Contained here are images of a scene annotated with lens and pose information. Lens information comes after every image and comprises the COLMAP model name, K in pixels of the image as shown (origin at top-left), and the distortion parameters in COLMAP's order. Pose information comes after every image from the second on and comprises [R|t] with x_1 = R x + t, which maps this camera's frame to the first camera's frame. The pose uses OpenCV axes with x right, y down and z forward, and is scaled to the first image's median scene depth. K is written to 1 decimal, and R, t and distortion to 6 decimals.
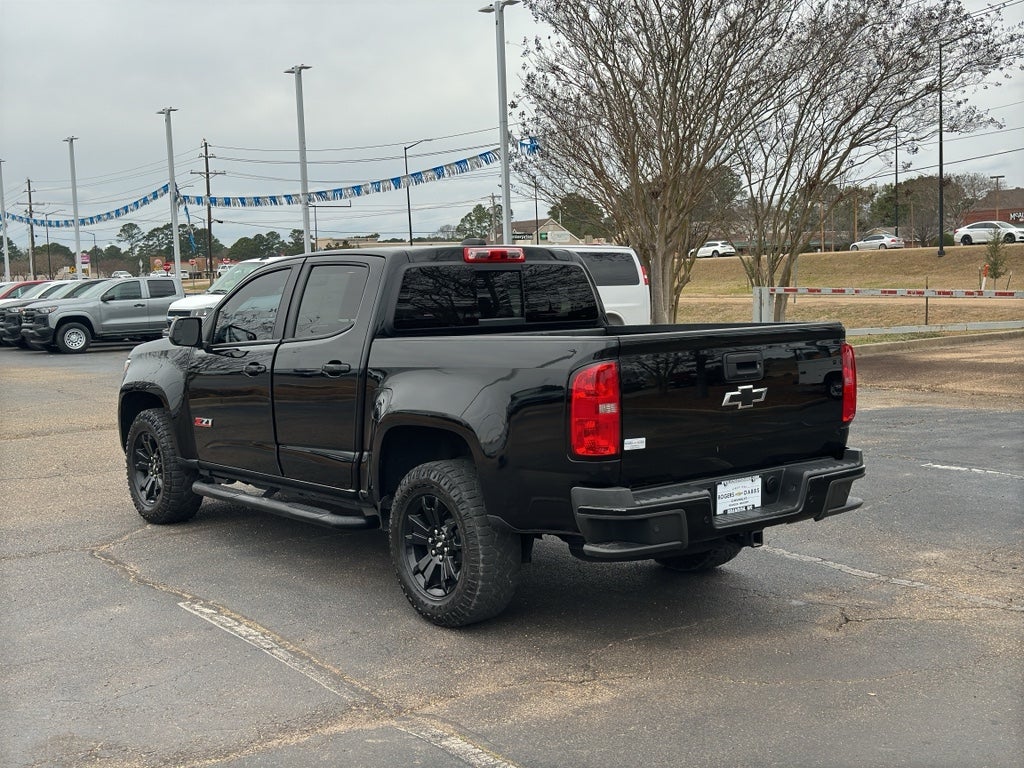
lens RADIAL K [[1153.0, 0, 378.6], [0, 1153.0, 386.7], [0, 0, 1]] dist [0.083248, -0.005760]
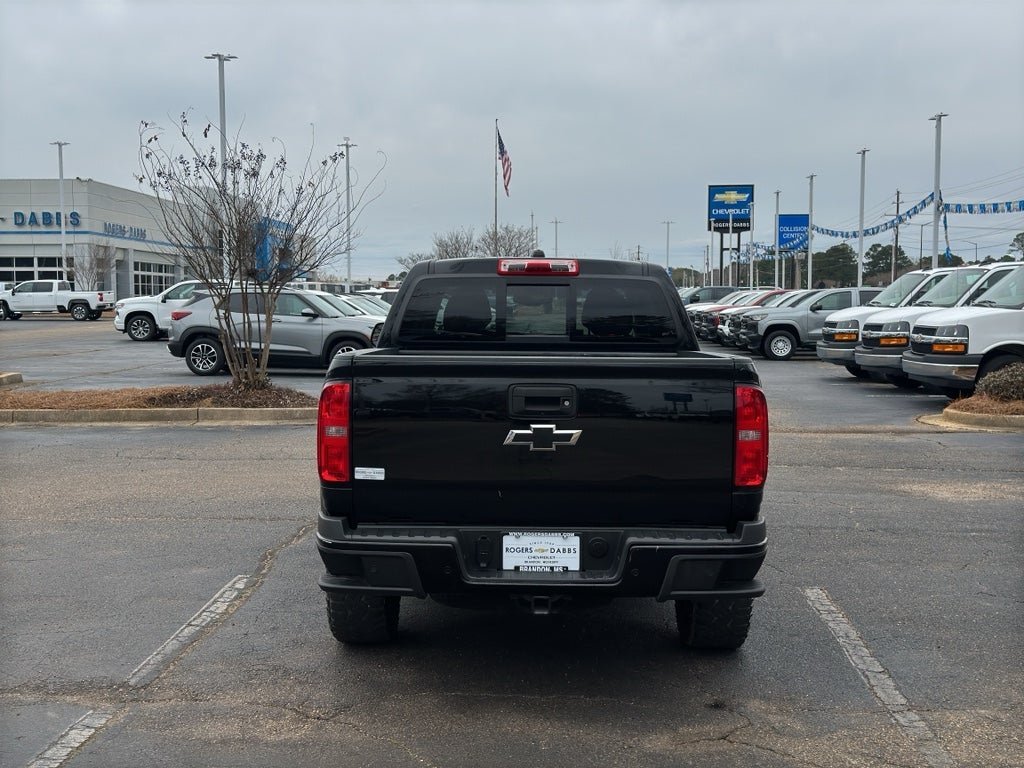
lens RADIAL K [[1110.6, 0, 512.0], [0, 1110.6, 384.0], [0, 0, 1]] dist [0.080140, -0.021540]
pose [[0.809057, 0.075332, -0.582882, 0.673654], [-0.079368, 0.996671, 0.018646, -0.038431], [0.582347, 0.031176, 0.812343, 0.283963]]
